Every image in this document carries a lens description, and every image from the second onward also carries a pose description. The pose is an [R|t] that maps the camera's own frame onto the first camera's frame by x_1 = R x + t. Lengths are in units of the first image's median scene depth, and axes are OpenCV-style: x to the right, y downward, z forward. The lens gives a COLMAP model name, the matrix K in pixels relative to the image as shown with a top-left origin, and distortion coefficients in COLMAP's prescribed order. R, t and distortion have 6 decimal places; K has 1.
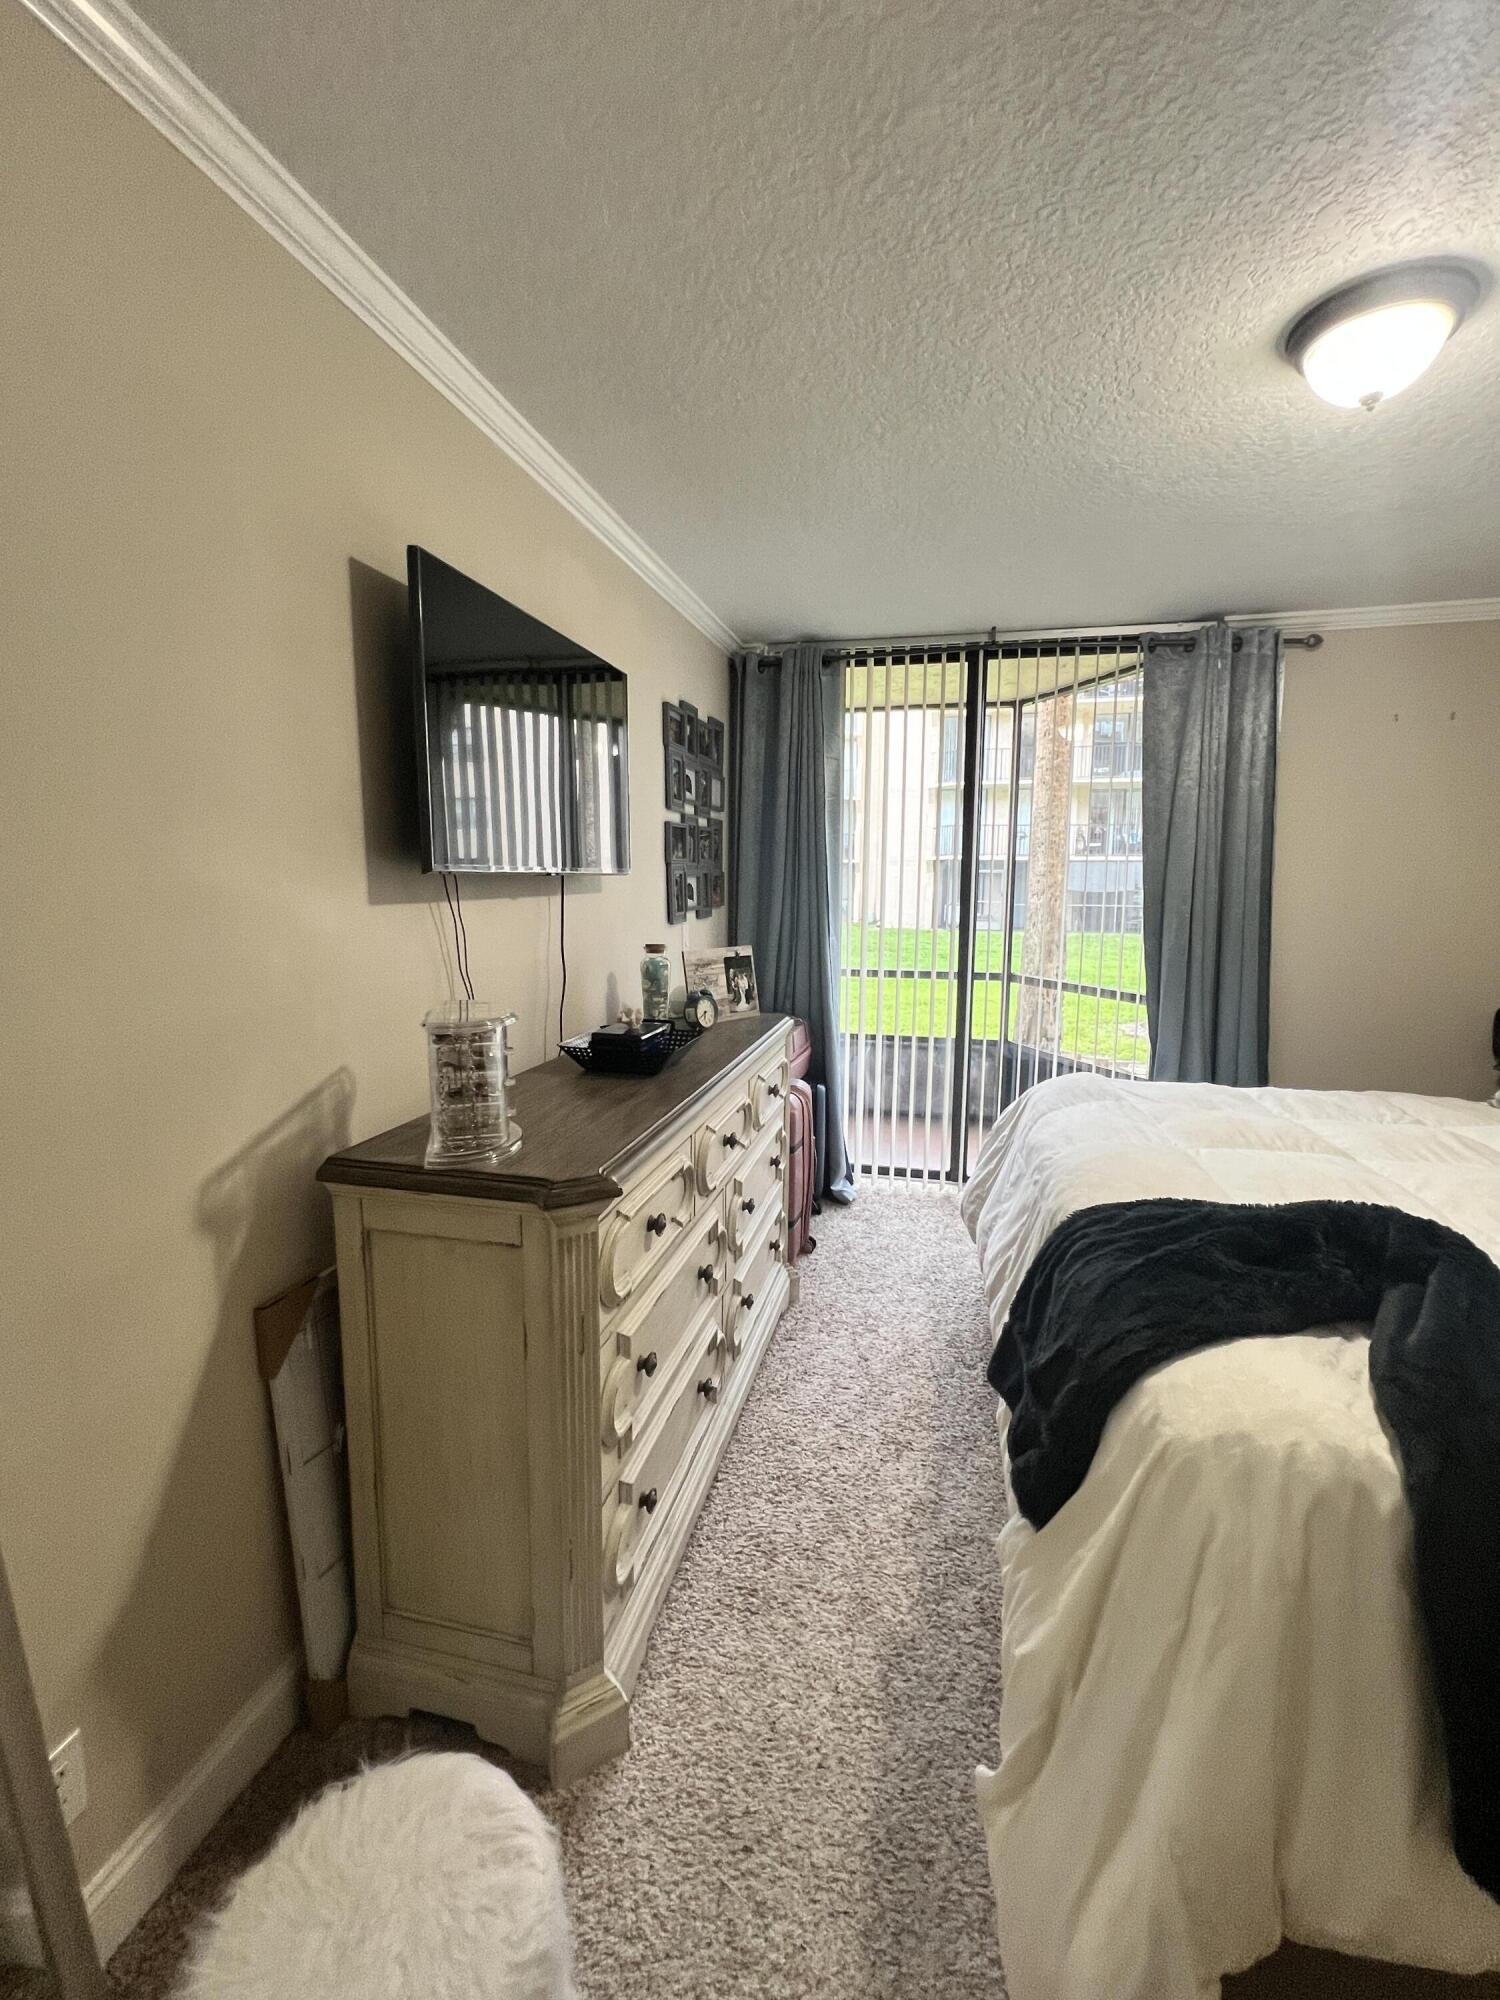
lens RADIAL K [[856.2, 0, 752.7], [0, 856.2, 994.3], [0, 0, 1]] dist [0.000249, 0.000388]
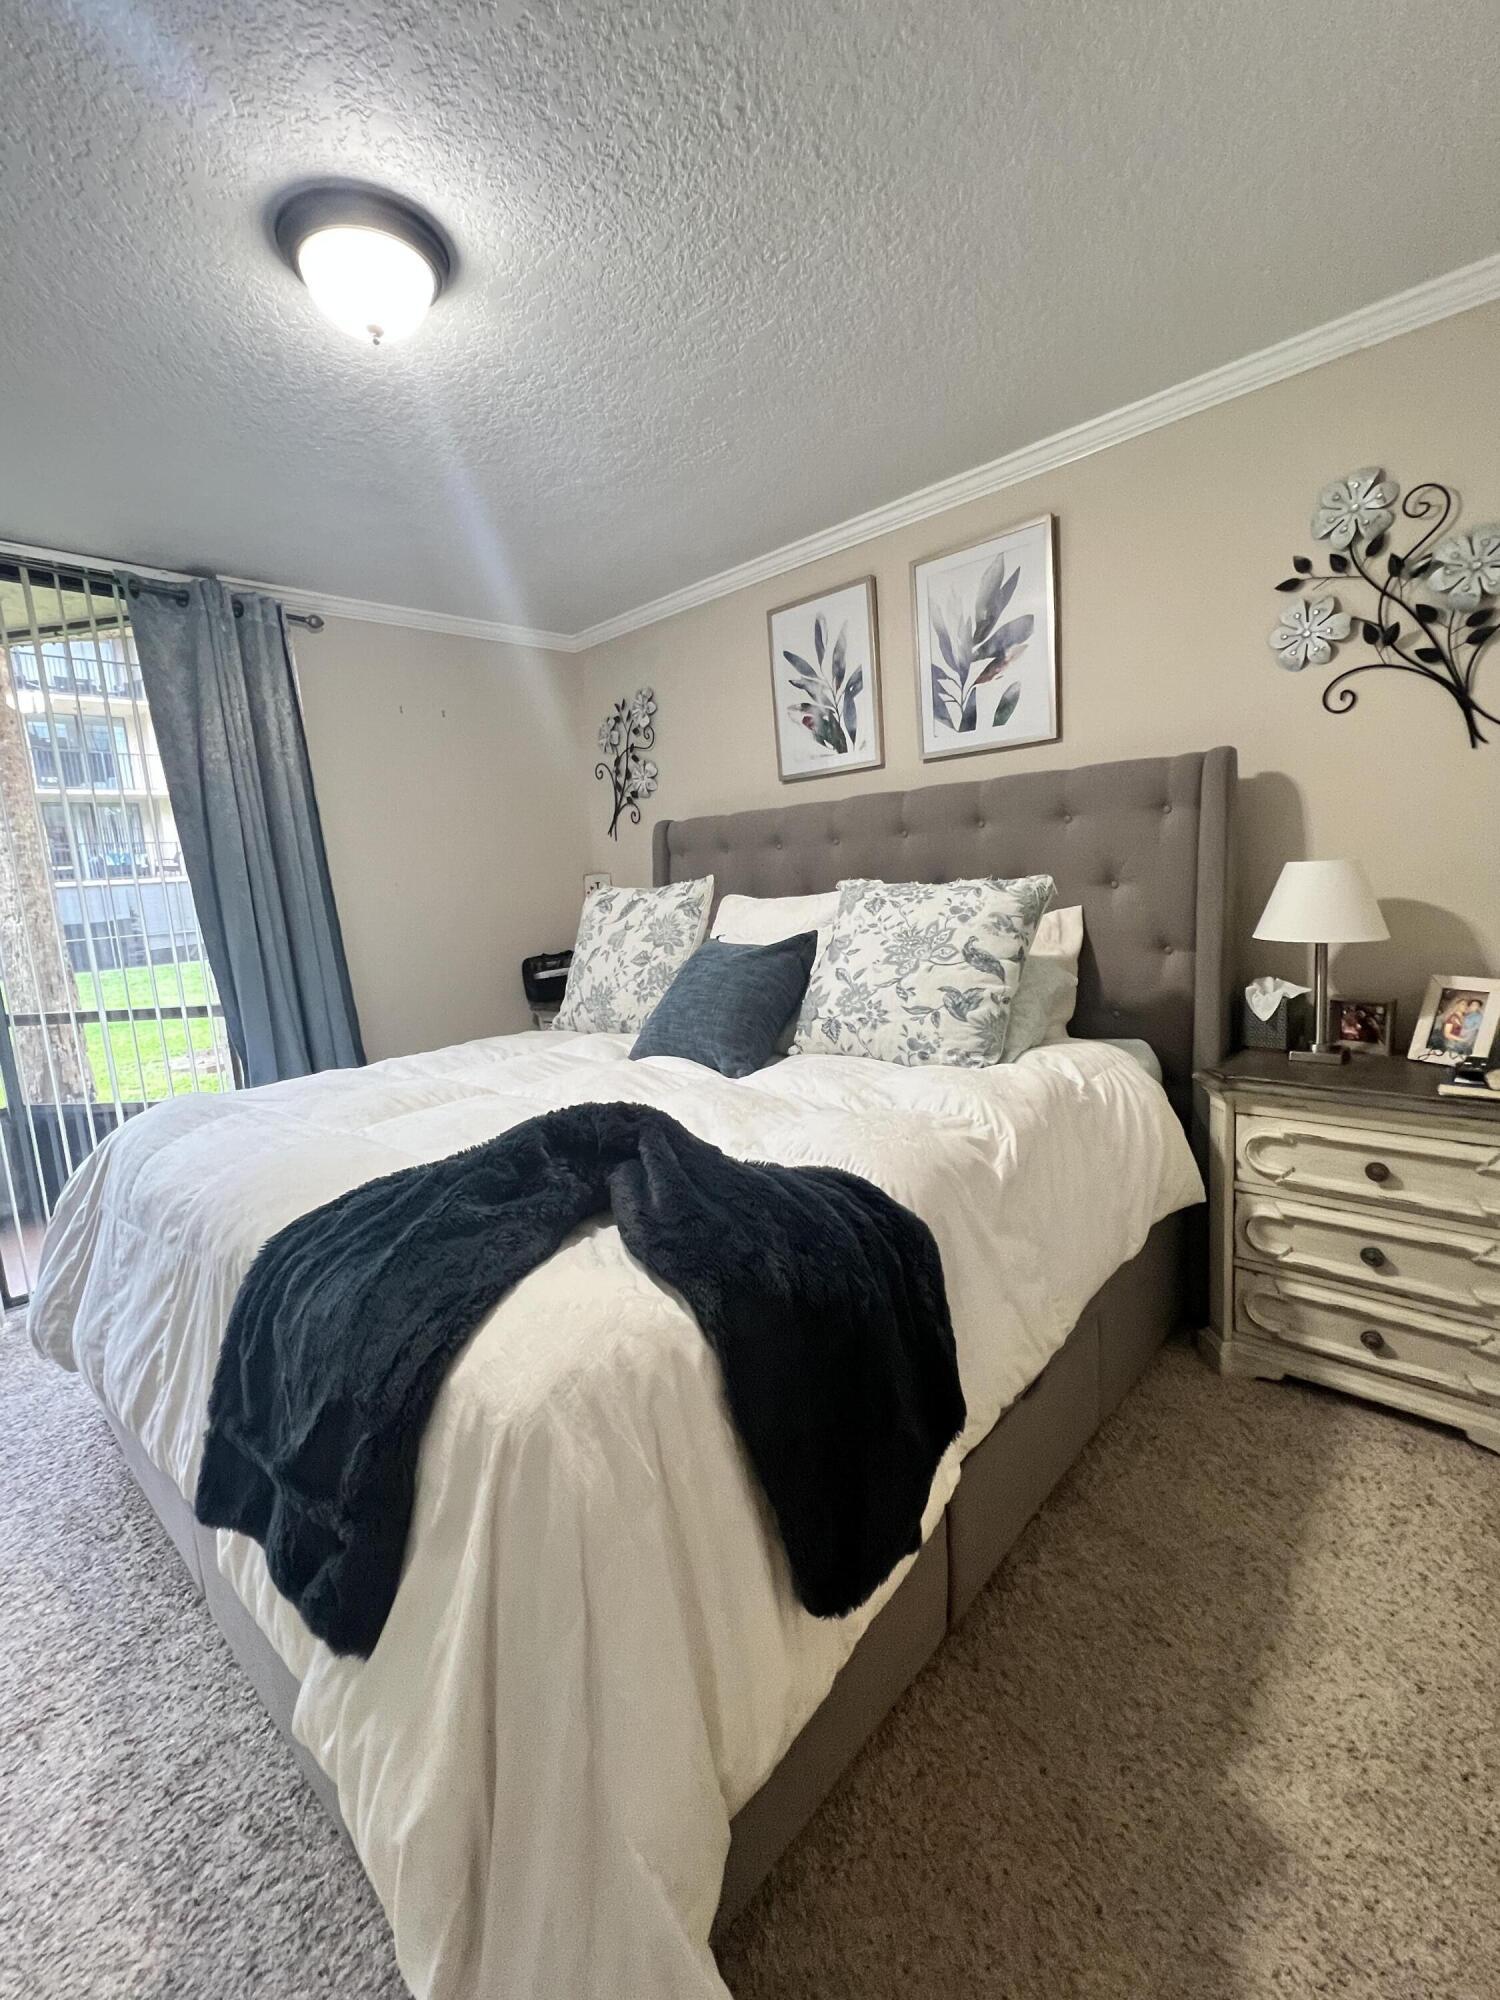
lens RADIAL K [[856.2, 0, 752.7], [0, 856.2, 994.3], [0, 0, 1]] dist [0.000249, 0.000388]
pose [[0.495285, -0.159457, 0.853971, -0.026493], [0.182109, 0.980226, 0.077413, 0.053789], [-0.849428, 0.117175, 0.514530, 0.198244]]
